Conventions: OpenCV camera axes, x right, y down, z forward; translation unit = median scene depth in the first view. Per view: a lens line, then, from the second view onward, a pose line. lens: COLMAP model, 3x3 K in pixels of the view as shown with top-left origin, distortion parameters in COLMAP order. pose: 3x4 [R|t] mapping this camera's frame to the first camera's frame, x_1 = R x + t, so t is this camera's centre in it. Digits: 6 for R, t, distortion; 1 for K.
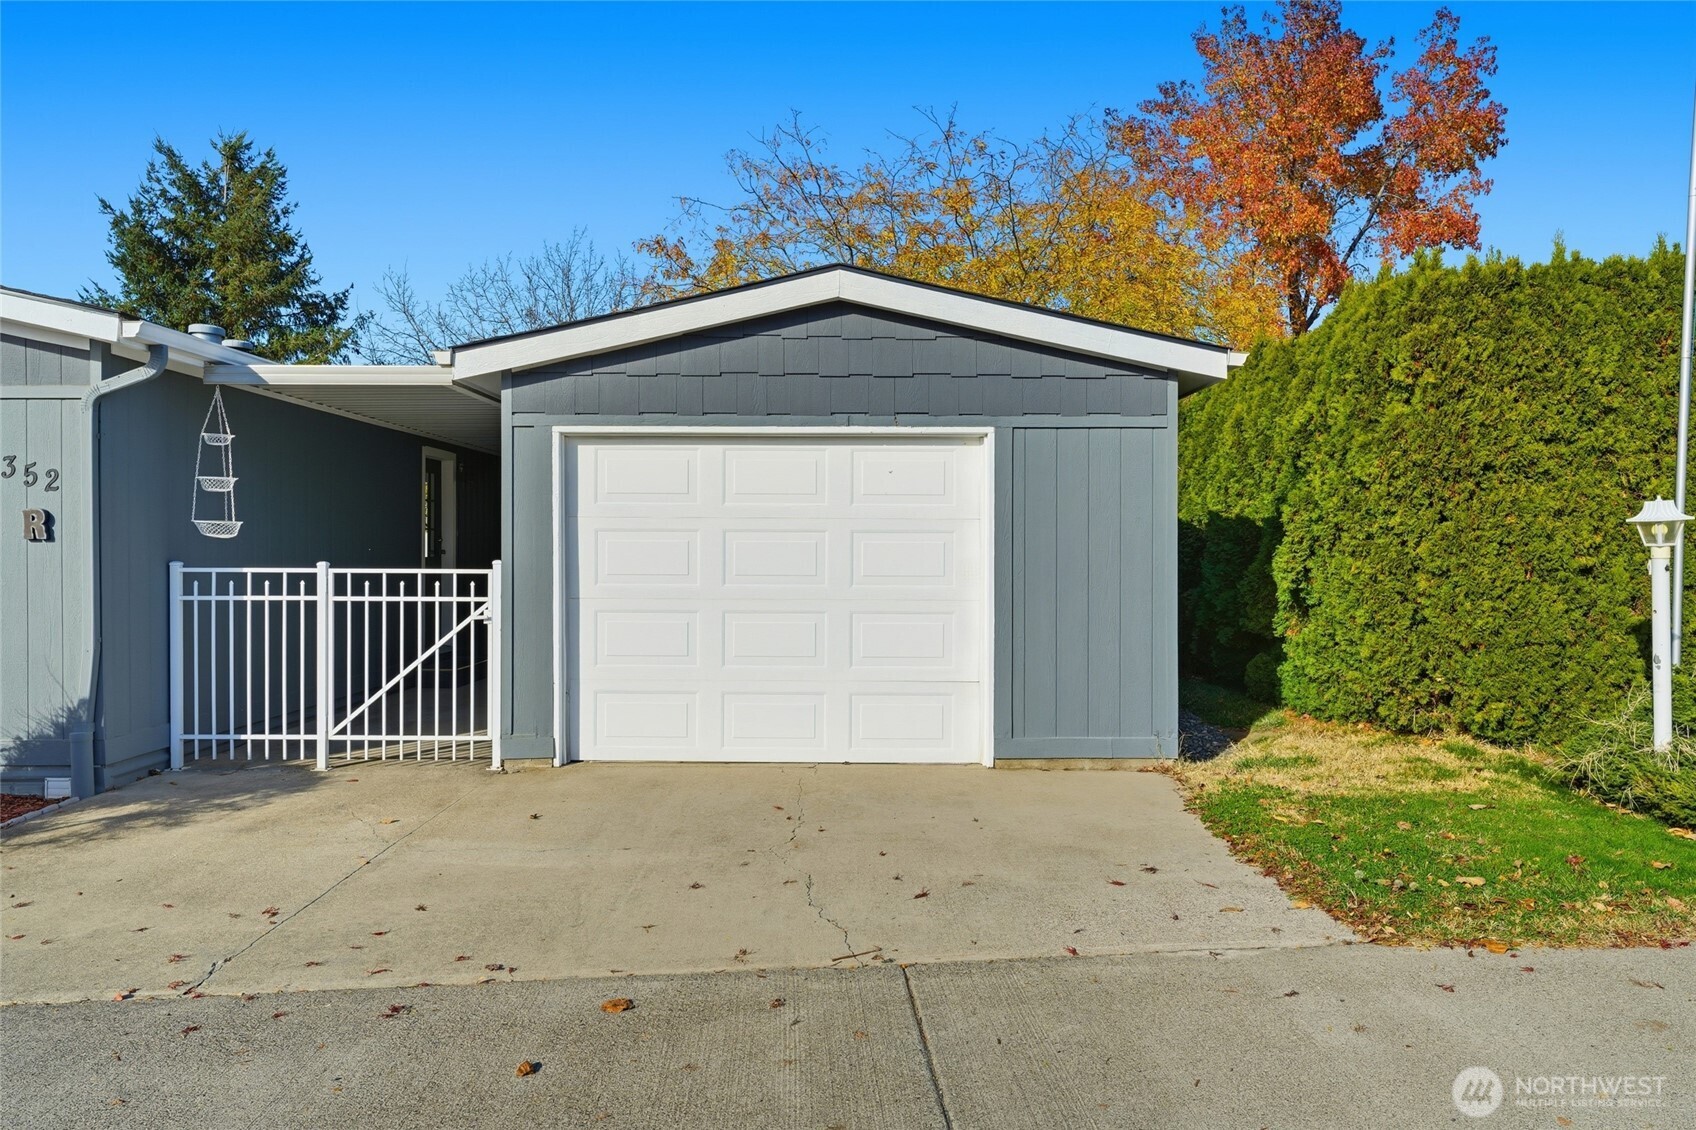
lens RADIAL K [[1126.9, 0, 848.1], [0, 1126.9, 554.0], [0, 0, 1]] dist [0.008114, -0.006685]
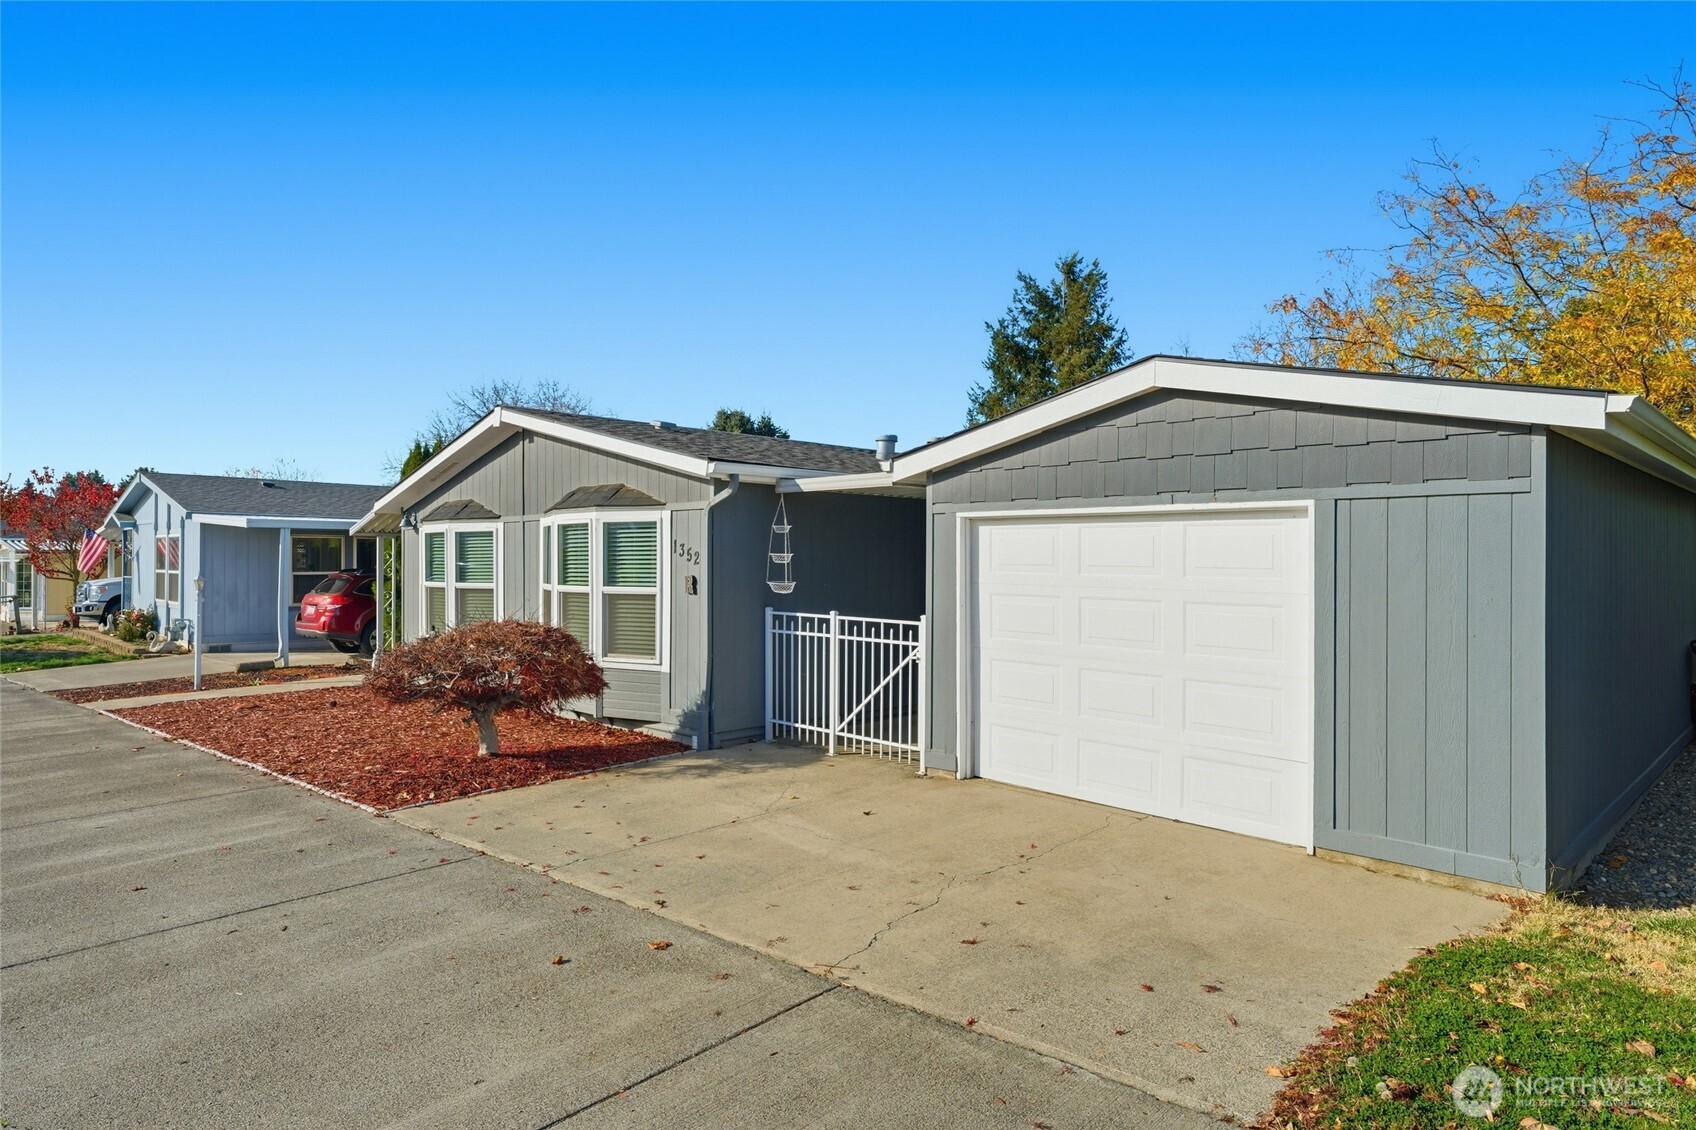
lens RADIAL K [[981.0, 0, 847.4], [0, 981.0, 564.7], [0, 0, 1]] dist [0.009075, 0.000365]
pose [[0.698971, 0.007748, -0.715108, 0.446302], [-0.010915, 0.999940, 0.000165, -0.052751], [0.715066, 0.007690, 0.699014, 0.131917]]
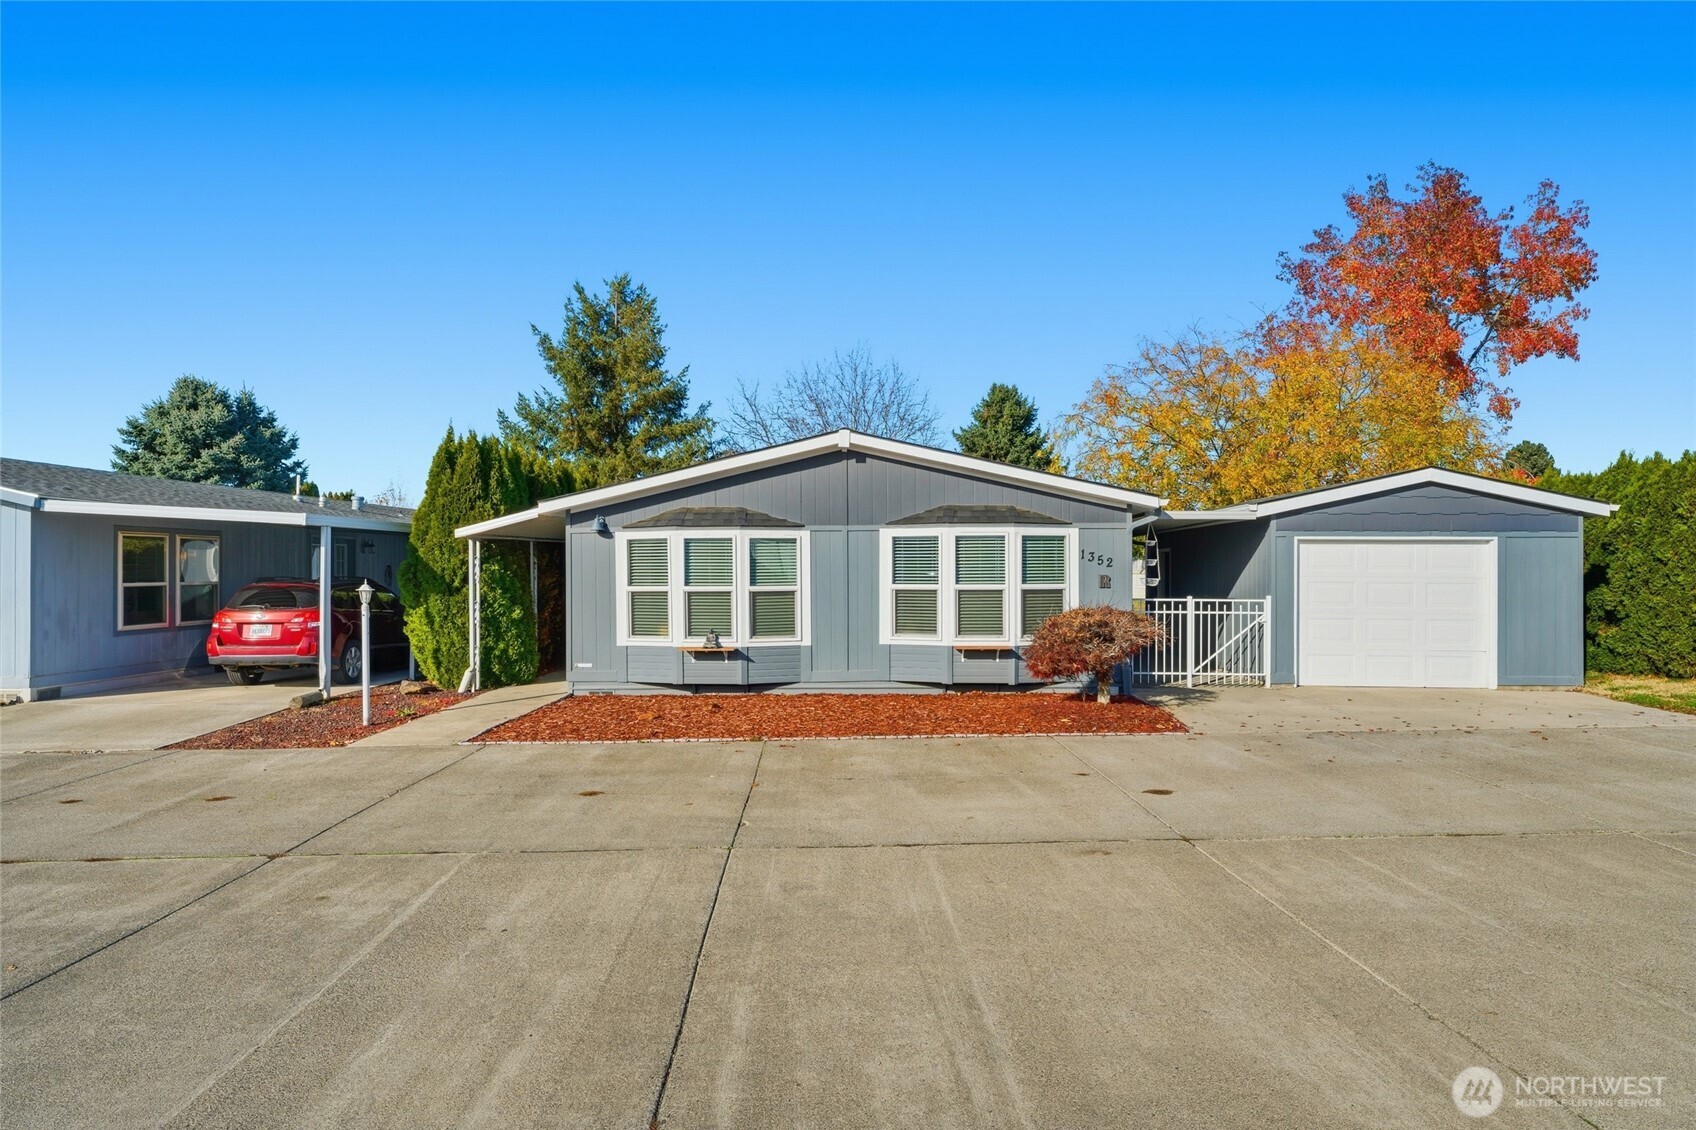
lens RADIAL K [[1020.5, 0, 842.7], [0, 1020.5, 563.0], [0, 0, 1]] dist [0.007200, 0.003150]
pose [[0.998813, 0.000926, -0.048700, -1.062031], [-0.001572, 0.999911, -0.013224, -0.031586], [0.048683, 0.013285, 0.998726, -1.086444]]
